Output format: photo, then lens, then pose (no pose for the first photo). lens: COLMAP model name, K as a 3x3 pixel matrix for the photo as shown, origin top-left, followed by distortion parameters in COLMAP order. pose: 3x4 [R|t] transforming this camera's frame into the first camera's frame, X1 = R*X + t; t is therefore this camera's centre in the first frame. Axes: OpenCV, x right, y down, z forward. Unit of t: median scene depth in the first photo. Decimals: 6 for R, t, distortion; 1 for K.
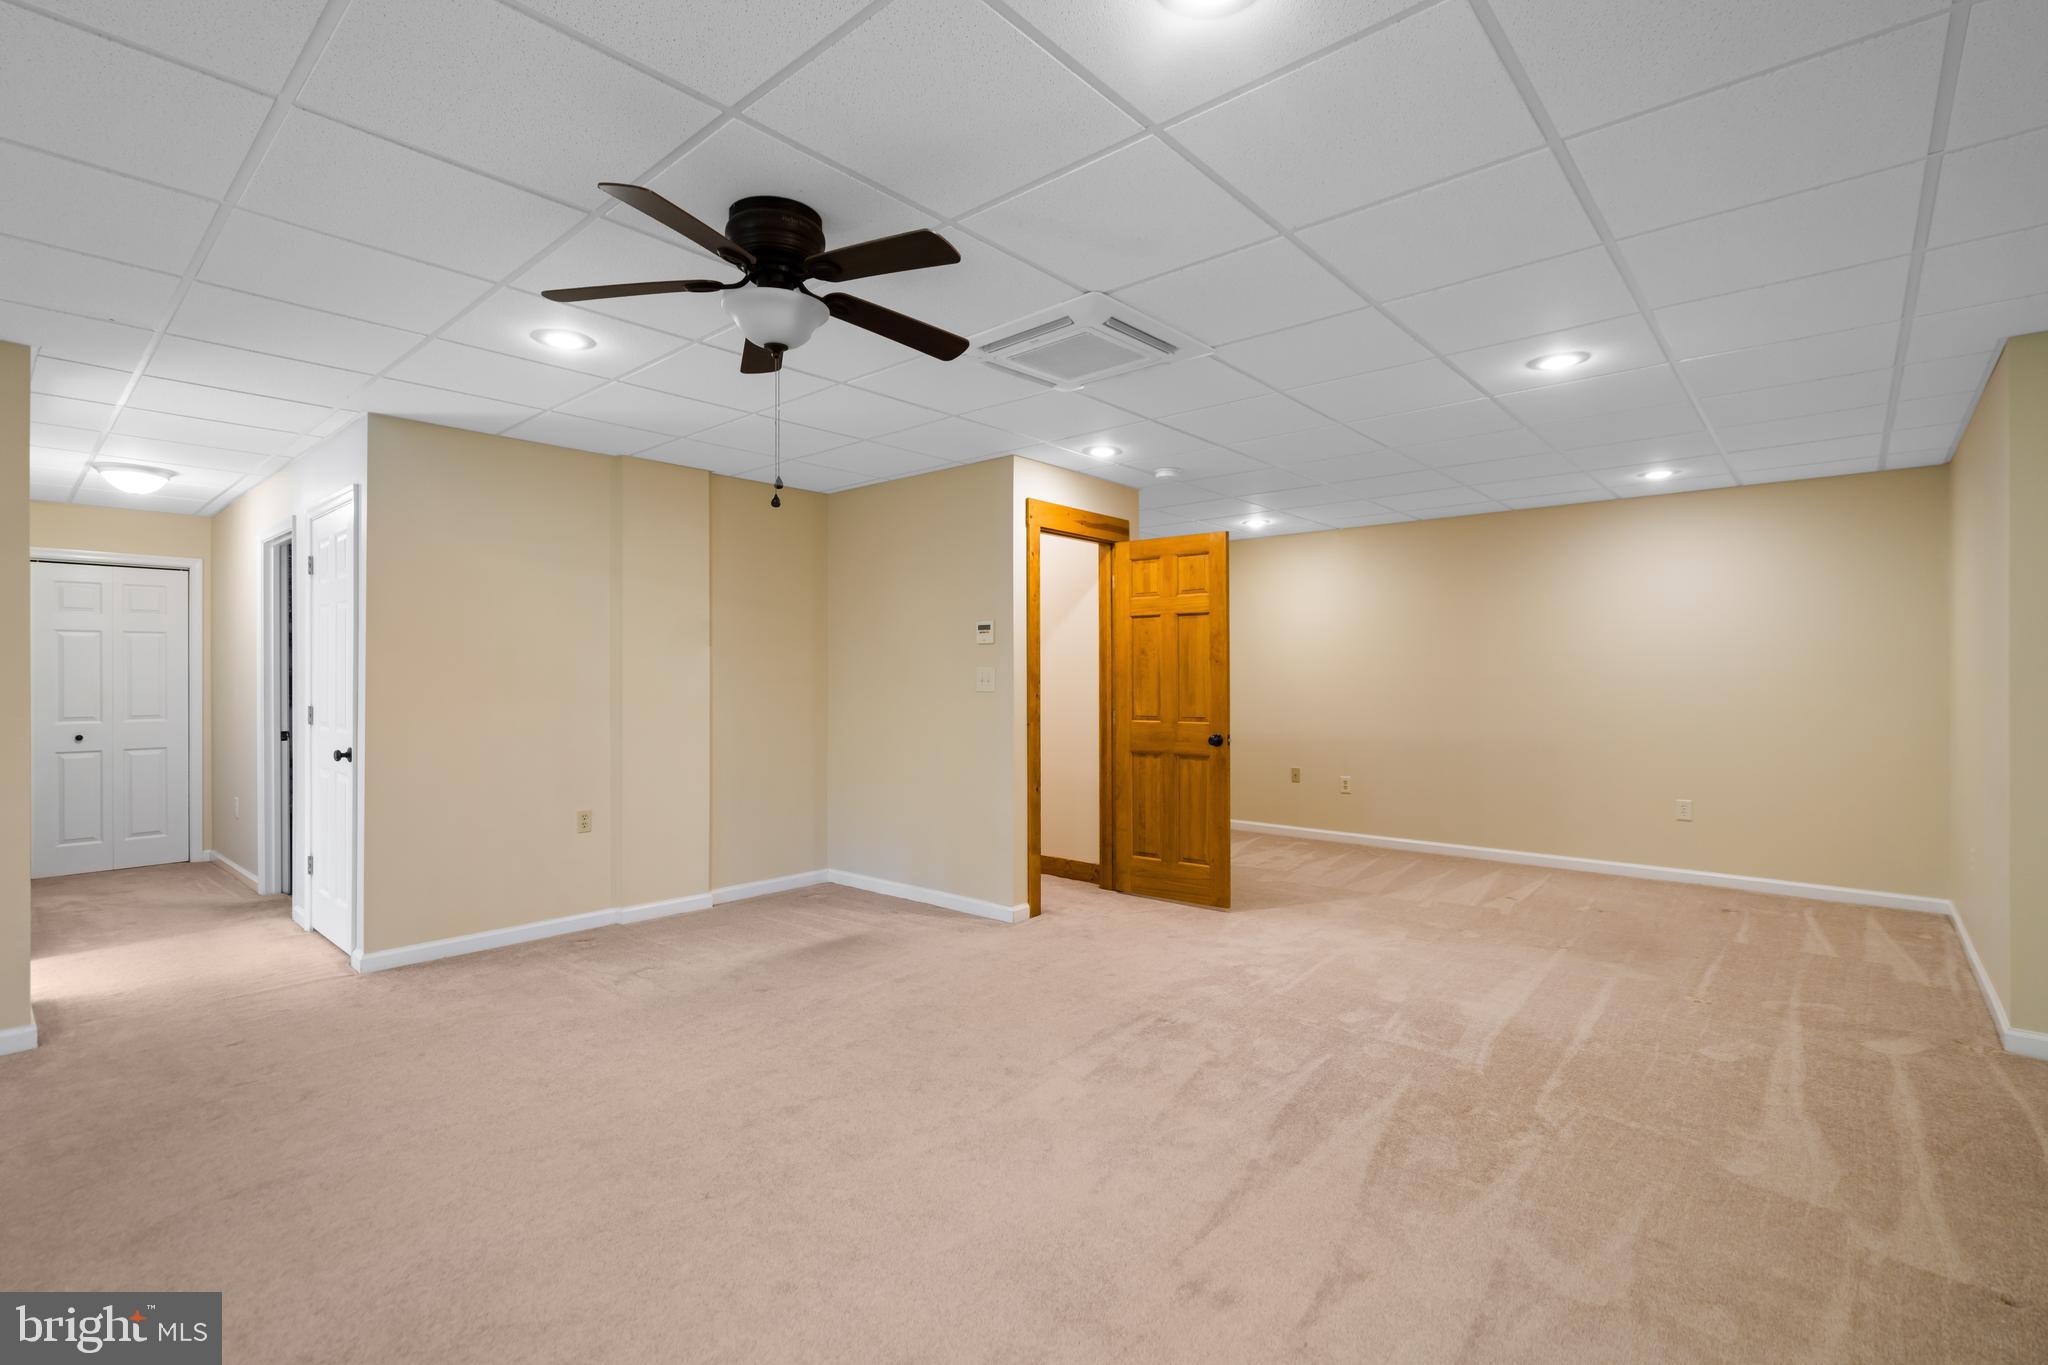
lens RADIAL K [[939.3, 0, 1025.4], [0, 939.3, 677.6], [0, 0, 1]] dist [-0.000127, 0.001821]
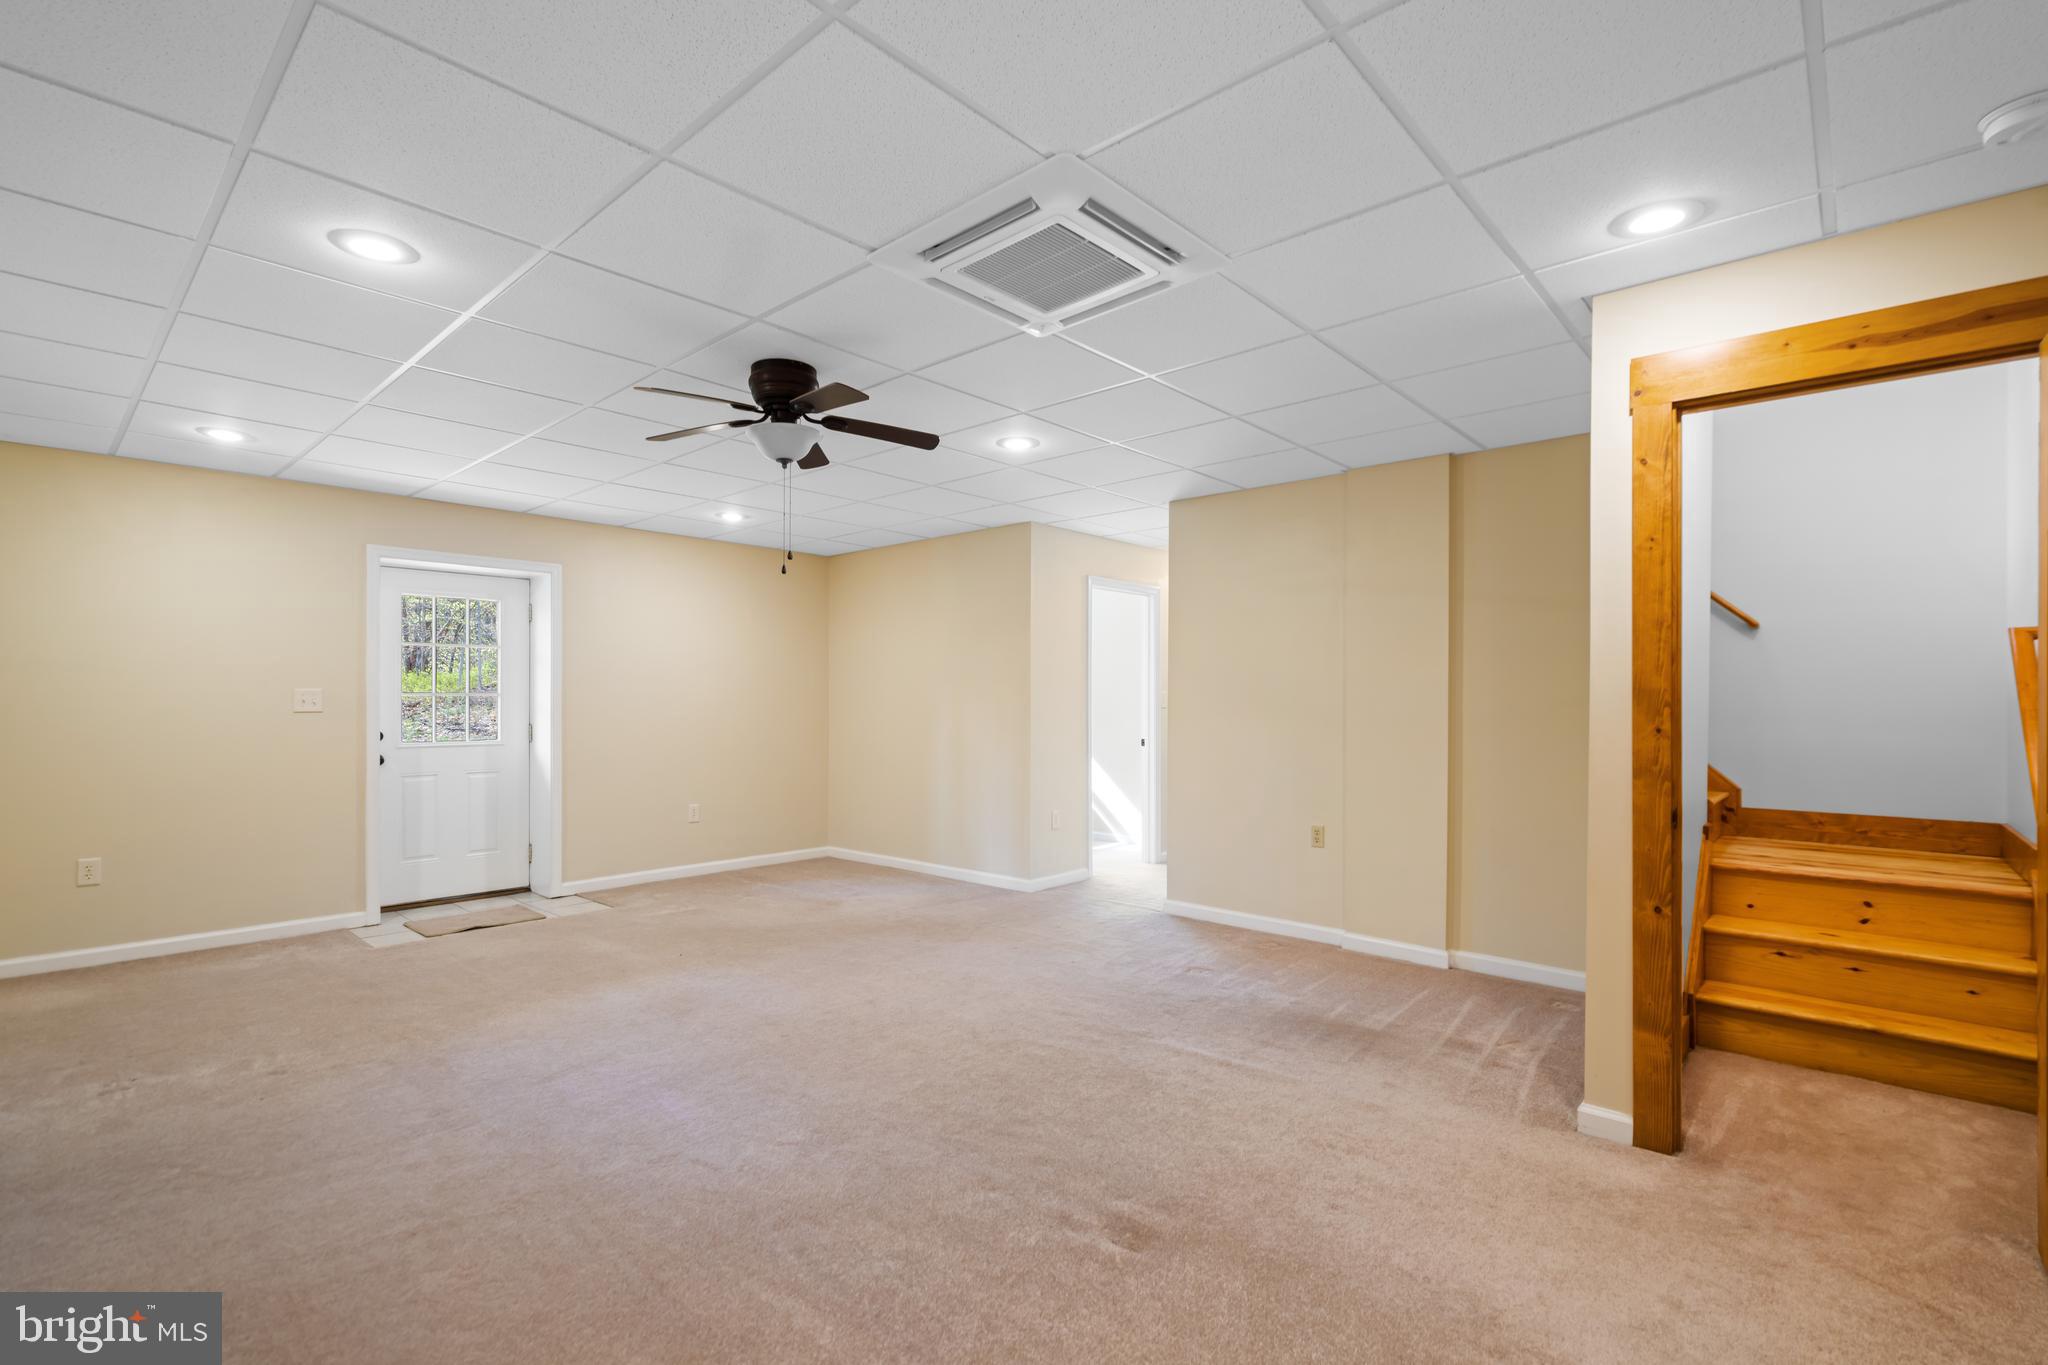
lens RADIAL K [[939.3, 0, 1025.5], [0, 939.3, 693.9], [0, 0, 1]] dist [-0.000127, 0.001821]
pose [[-0.017364, -0.008300, -0.999815, 0.570345], [-0.006126, 0.999948, -0.008195, 0.006682], [0.999830, 0.005983, -0.017414, 0.694678]]
